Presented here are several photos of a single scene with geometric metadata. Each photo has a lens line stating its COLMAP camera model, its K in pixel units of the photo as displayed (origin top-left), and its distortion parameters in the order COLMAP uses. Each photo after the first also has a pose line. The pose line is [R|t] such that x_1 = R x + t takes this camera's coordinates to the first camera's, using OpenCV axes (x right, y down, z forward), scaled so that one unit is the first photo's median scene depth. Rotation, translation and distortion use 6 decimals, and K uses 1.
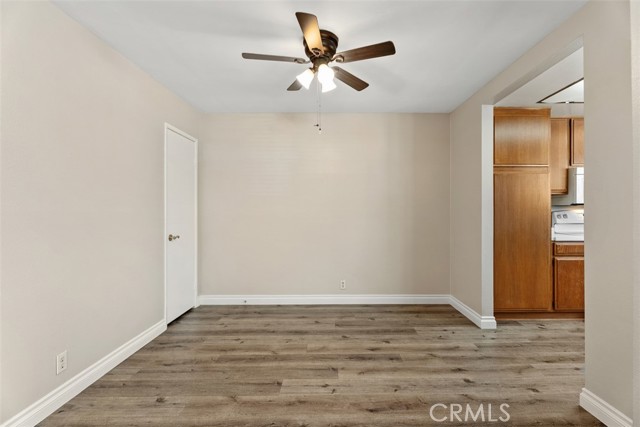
lens RADIAL K [[286.0, 0, 325.5], [0, 286.0, 214.0], [0, 0, 1]] dist [0.000306, -0.000768]
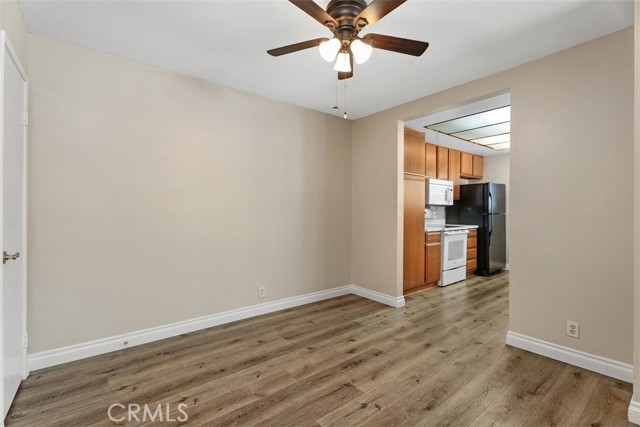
lens RADIAL K [[286.0, 0, 320.1], [0, 286.0, 210.1], [0, 0, 1]] dist [0.000306, -0.000768]
pose [[0.784949, 0.004244, 0.619546, -0.429113], [-0.001159, 0.999985, -0.005382, 0.000725], [-0.619560, 0.003506, 0.784942, 0.253028]]
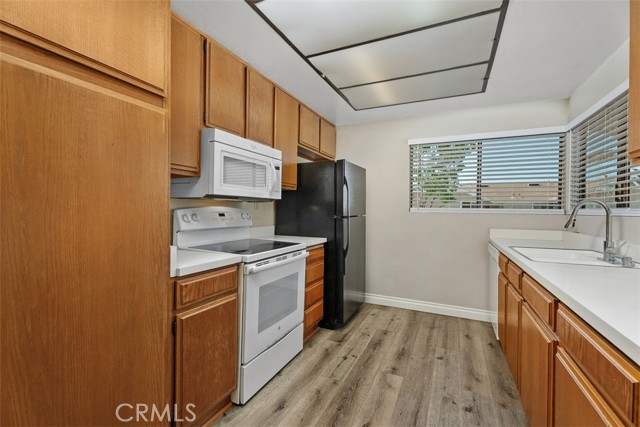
lens RADIAL K [[286.0, 0, 325.1], [0, 286.0, 210.5], [0, 0, 1]] dist [0.000306, -0.000768]
pose [[0.410506, 0.005222, 0.911843, 0.503225], [-0.006056, 0.999977, -0.003000, -0.005969], [-0.911838, -0.004290, 0.410528, 0.624151]]
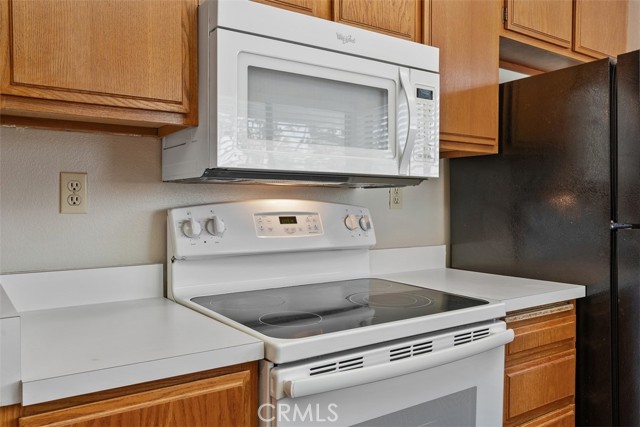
lens RADIAL K [[529.2, 0, 323.7], [0, 529.2, 214.0], [0, 0, 1]] dist [-0.012368, 0.000869]
pose [[0.812199, -0.008660, 0.583316, 0.770290], [0.001363, 0.999915, 0.012947, -0.008841], [-0.583379, -0.009720, 0.812142, 0.689821]]
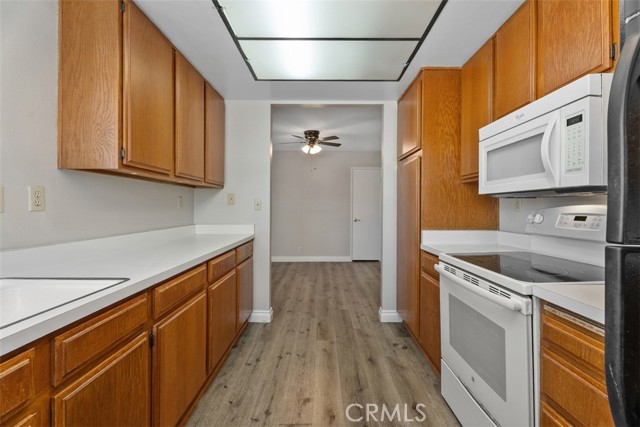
lens RADIAL K [[286.0, 0, 321.9], [0, 286.0, 210.2], [0, 0, 1]] dist [0.000306, -0.000768]
pose [[0.003909, 0.010836, -0.999934, 1.540774], [-0.006315, 0.999922, 0.010811, -0.011082], [0.999972, 0.006272, 0.003978, 0.745272]]
